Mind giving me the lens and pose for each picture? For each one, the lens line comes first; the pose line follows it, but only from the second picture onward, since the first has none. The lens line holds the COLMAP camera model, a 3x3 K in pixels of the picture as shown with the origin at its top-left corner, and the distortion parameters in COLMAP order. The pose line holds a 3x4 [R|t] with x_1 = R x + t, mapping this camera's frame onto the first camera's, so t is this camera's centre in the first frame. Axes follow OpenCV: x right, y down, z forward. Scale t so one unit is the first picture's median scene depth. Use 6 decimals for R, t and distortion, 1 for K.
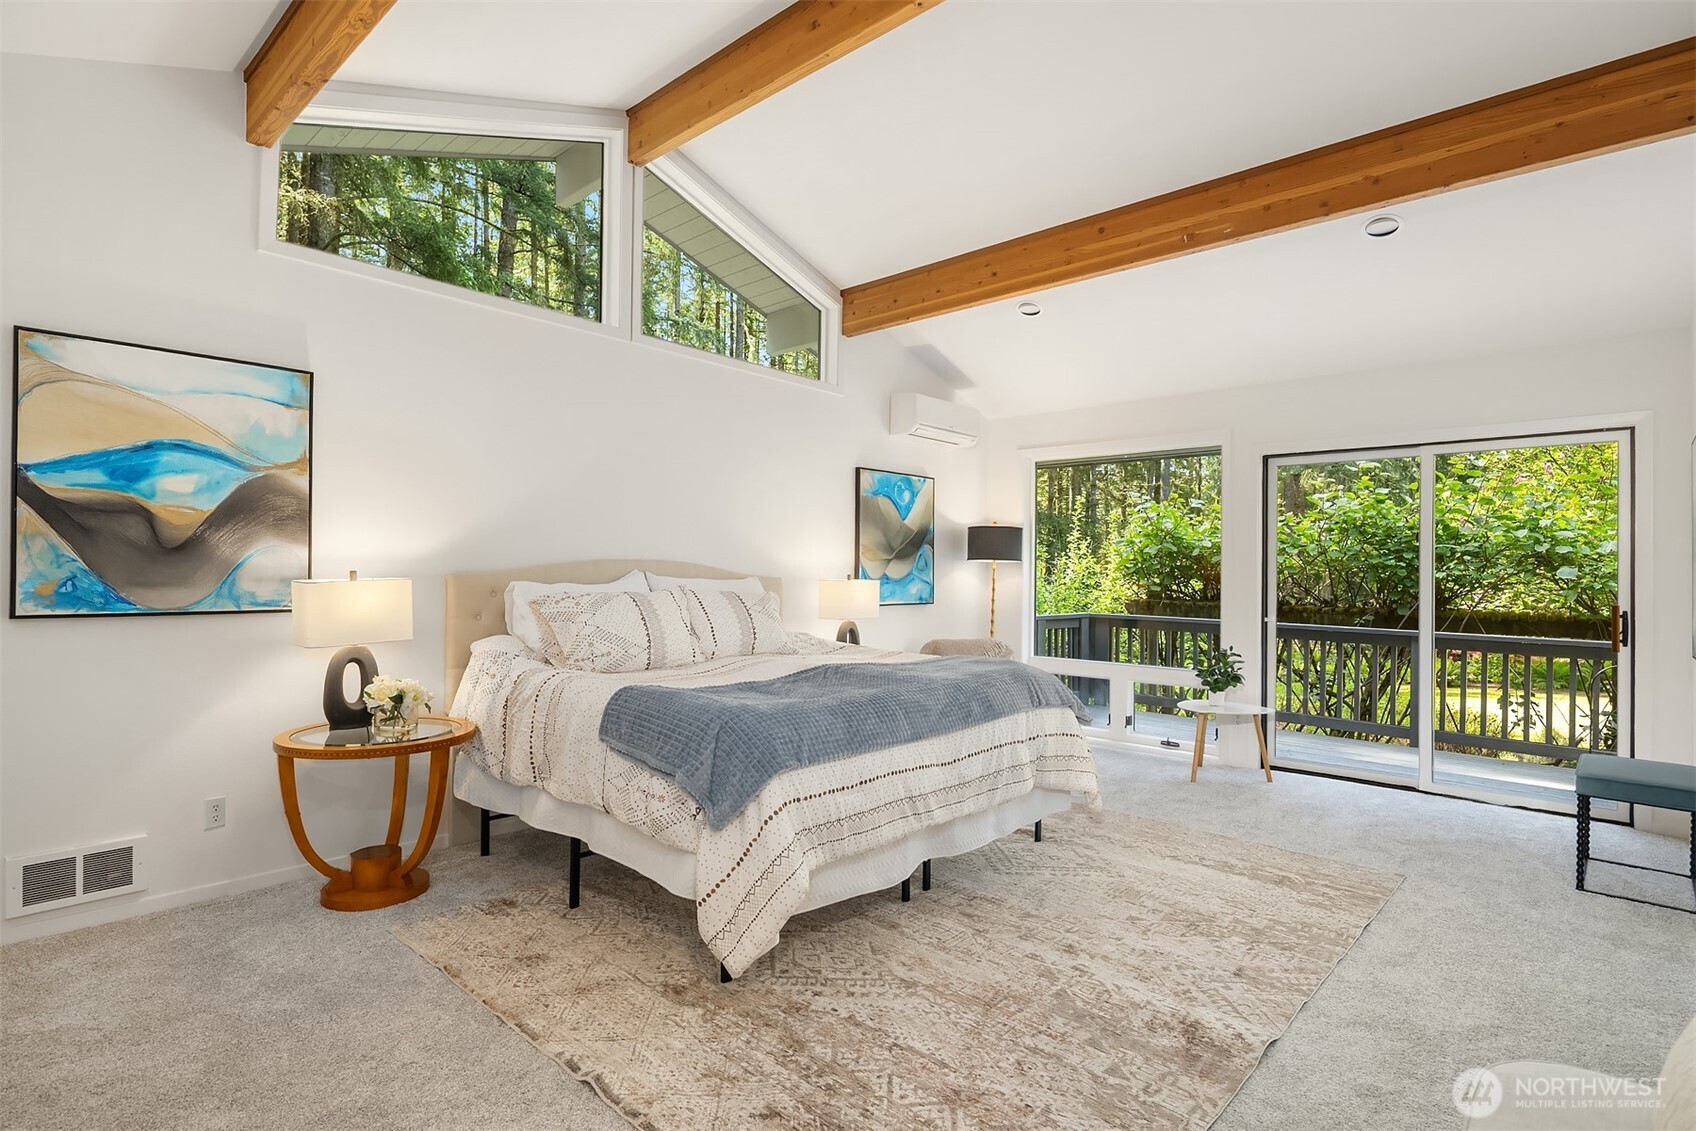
lens RADIAL K [[841.8, 0, 852.4], [0, 841.8, 572.2], [0, 0, 1]] dist [0.010692, 0.000156]
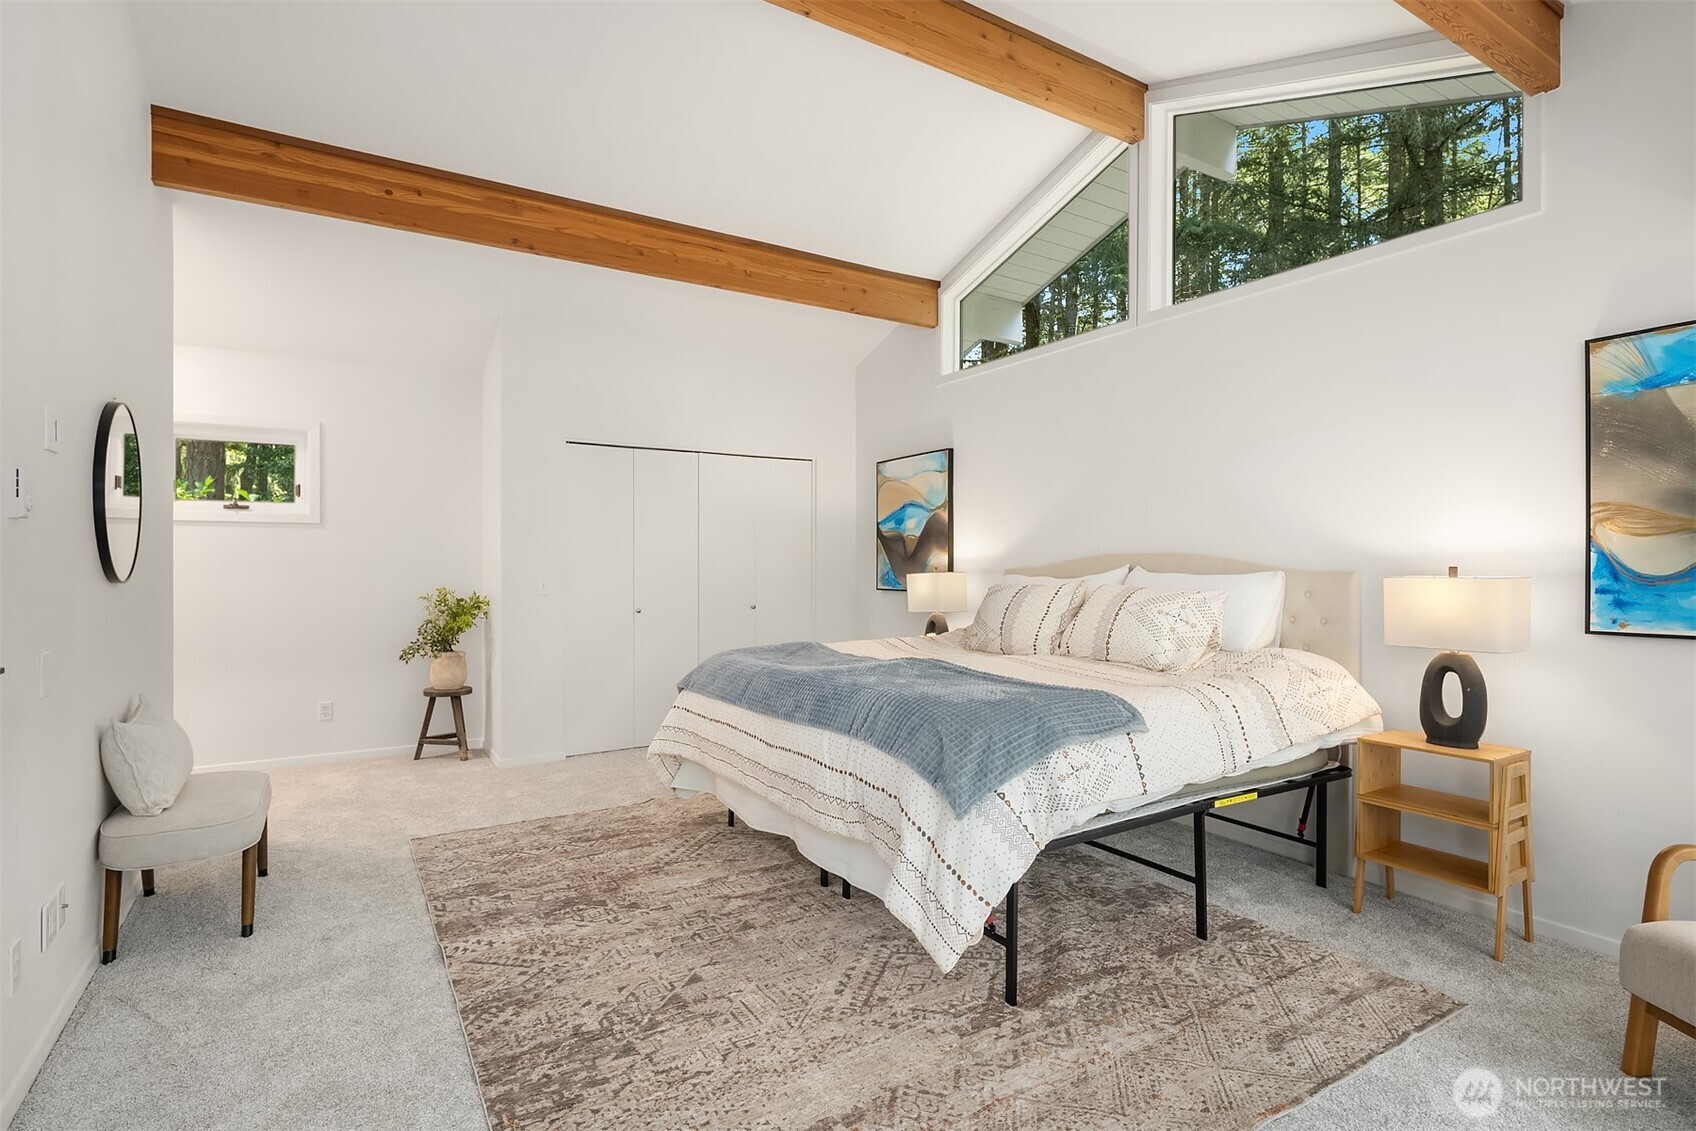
lens RADIAL K [[841.8, 0, 851.4], [0, 841.8, 561.7], [0, 0, 1]] dist [0.010692, 0.000156]
pose [[-0.269418, -0.017881, -0.962857, 1.118193], [-0.001935, 0.999836, -0.018027, 0.018703], [0.963021, -0.002994, -0.269408, 1.403681]]
